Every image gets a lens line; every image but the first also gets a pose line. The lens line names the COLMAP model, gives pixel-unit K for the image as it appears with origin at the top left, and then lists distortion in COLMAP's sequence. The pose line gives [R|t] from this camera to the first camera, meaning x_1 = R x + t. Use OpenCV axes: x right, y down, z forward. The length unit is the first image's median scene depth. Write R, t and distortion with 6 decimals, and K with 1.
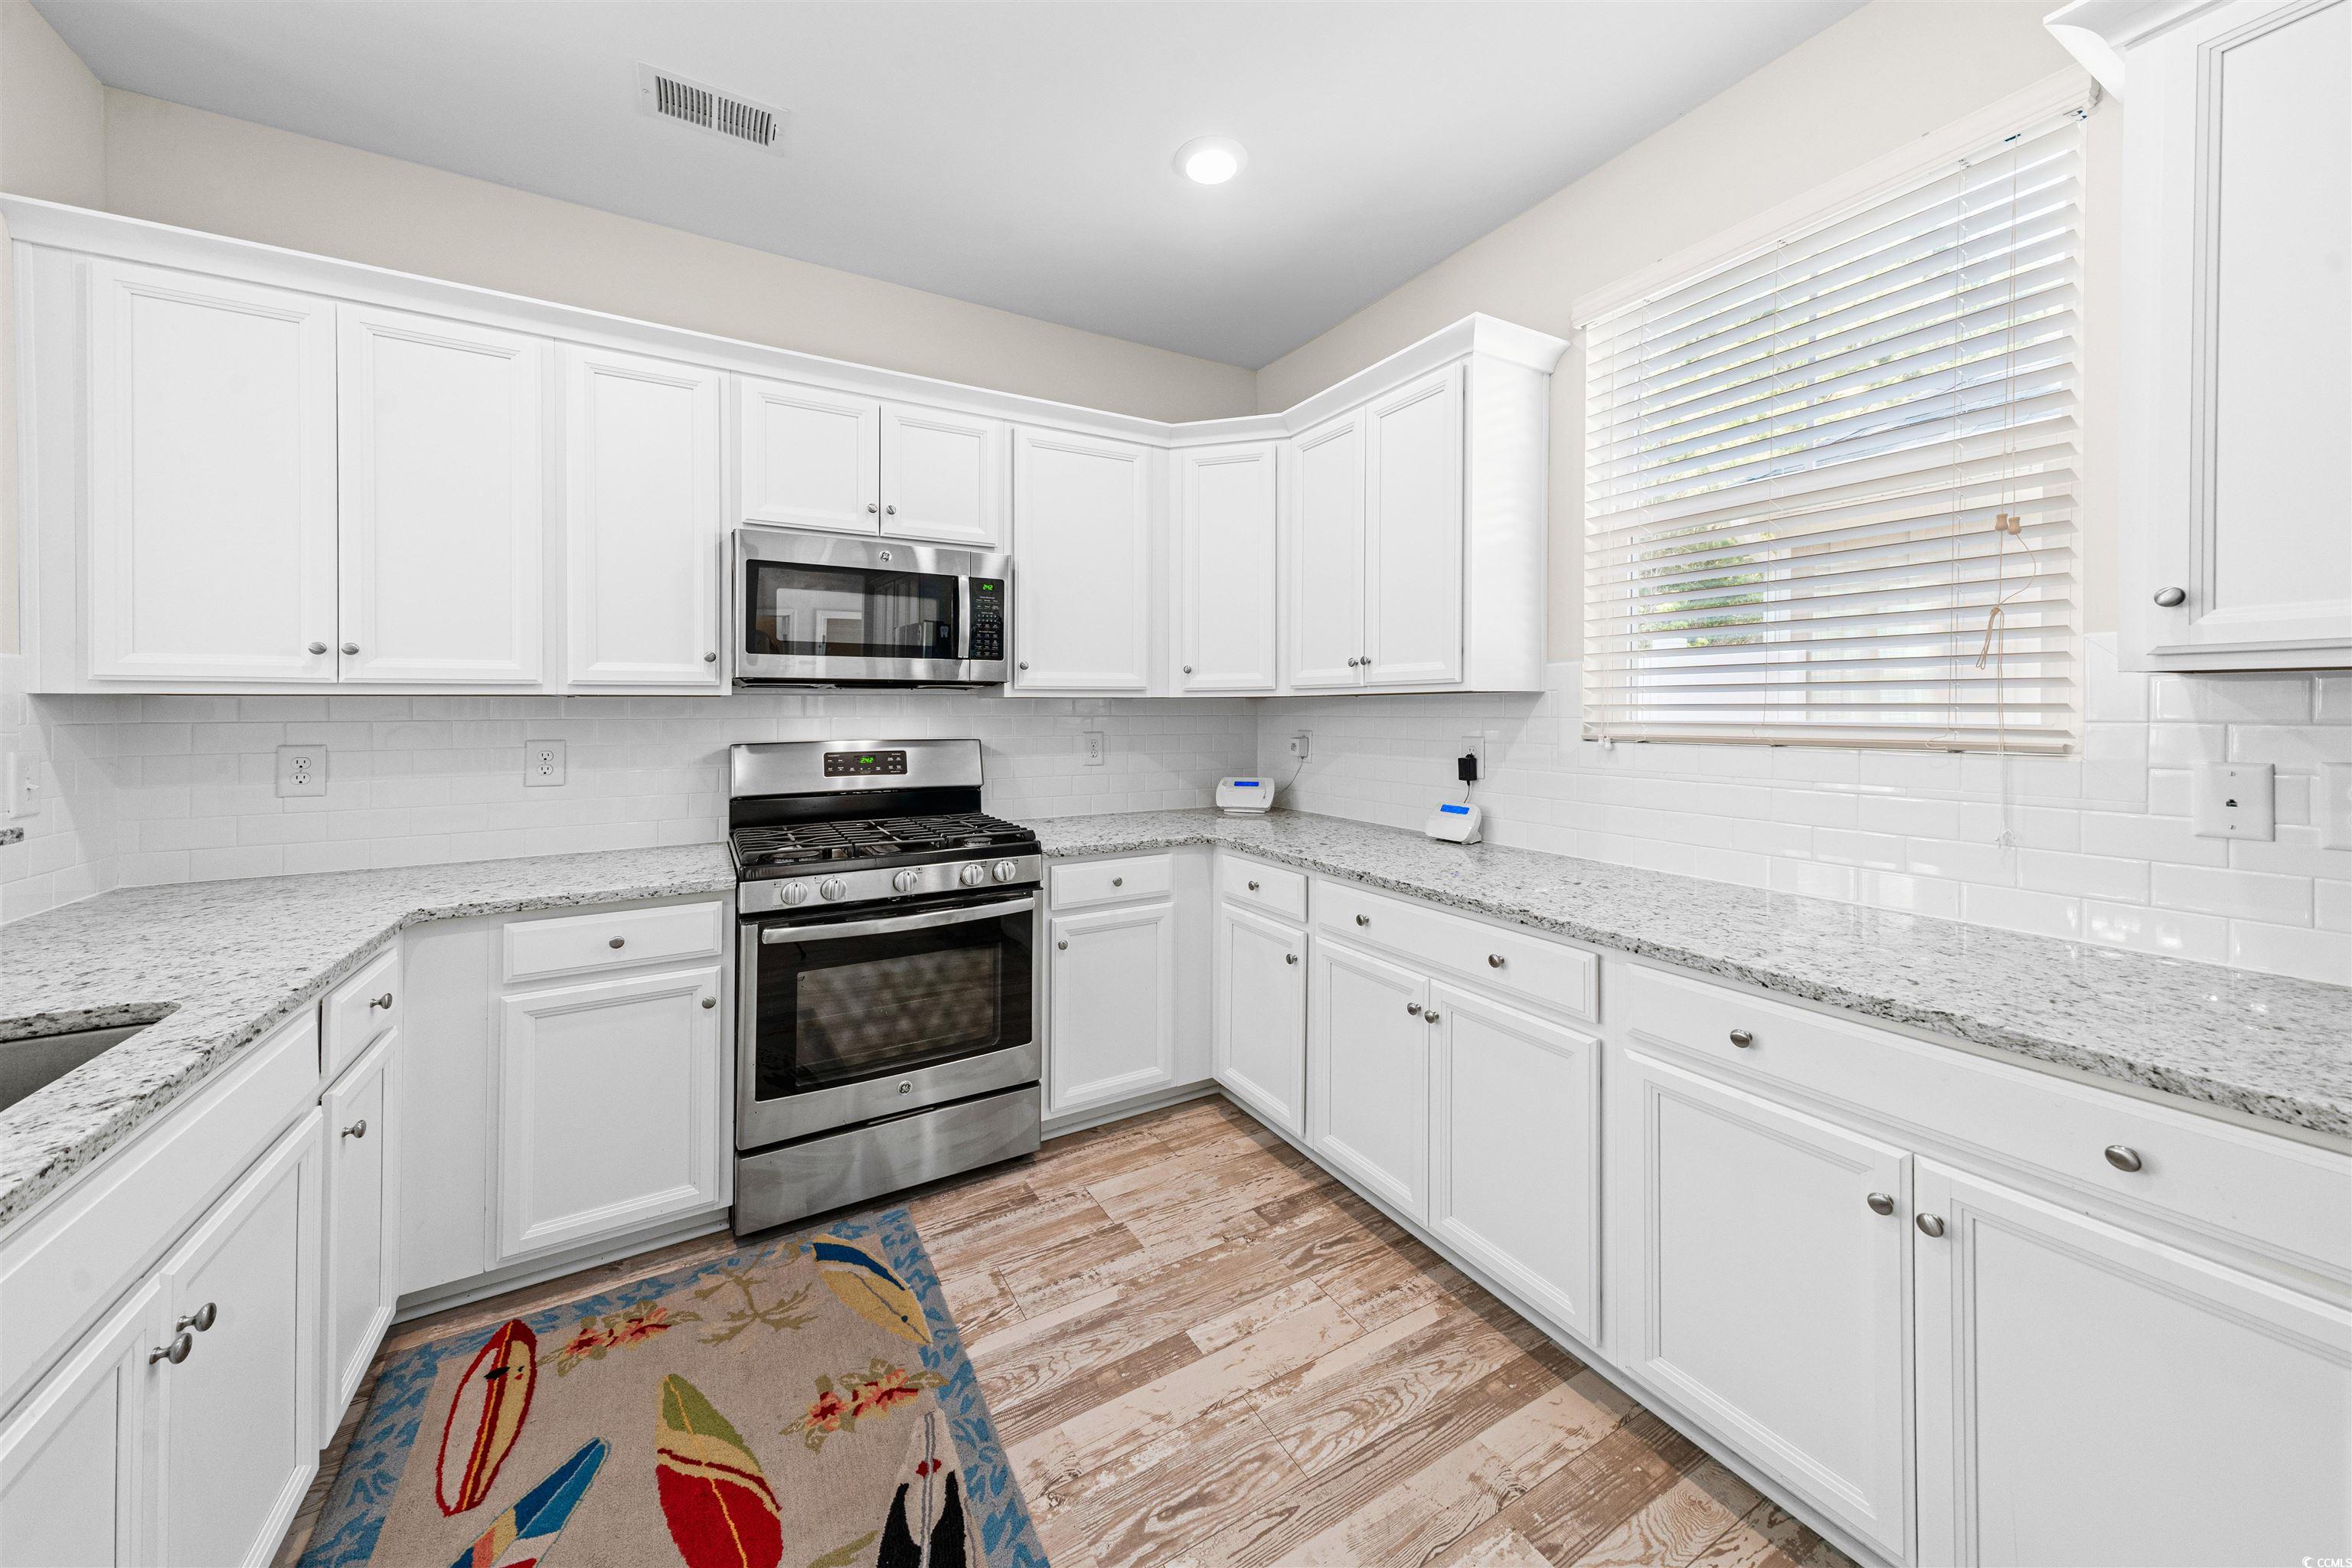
lens RADIAL K [[820.8, 0, 1148.9], [0, 820.8, 711.8], [0, 0, 1]] dist [0.033844, -0.005989]
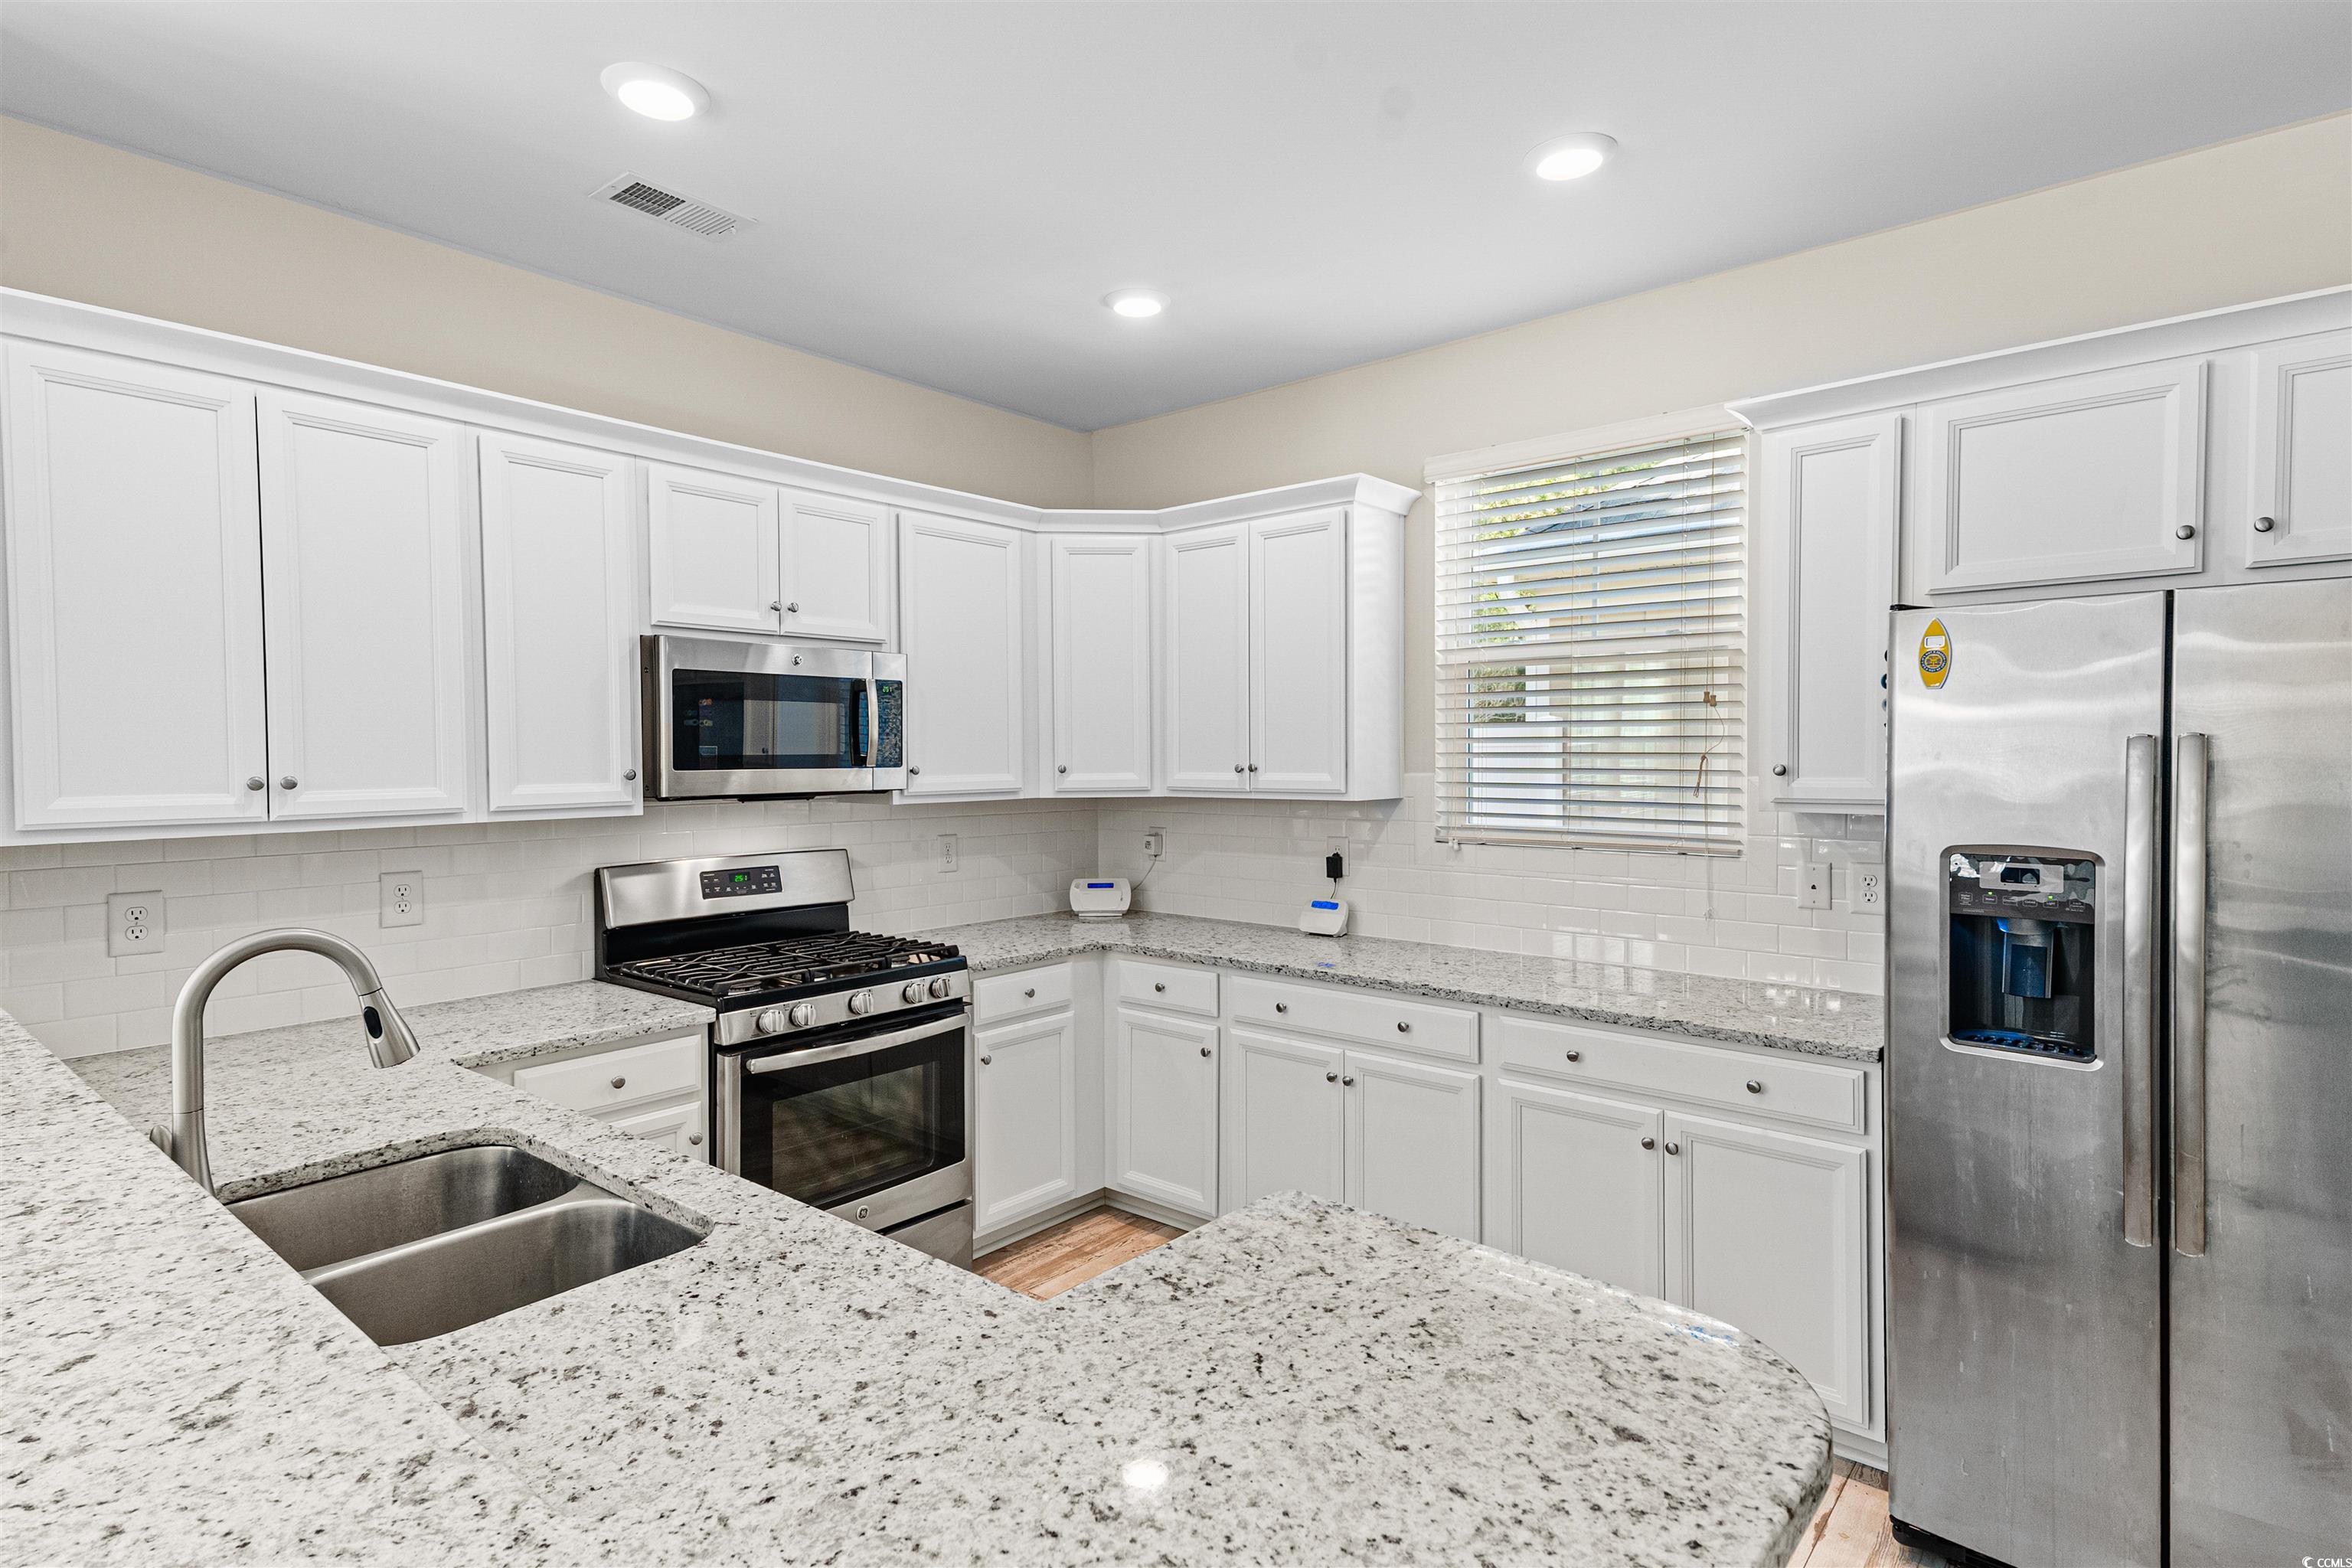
lens RADIAL K [[1205.5, 0, 1172.4], [0, 1205.5, 761.8], [0, 0, 1]] dist [0.091430, -0.031353]
pose [[0.931637, 0.002238, 0.363384, -0.426637], [-0.002725, 0.999996, 0.000826, -0.076788], [-0.363381, -0.001759, 0.931639, -0.438376]]
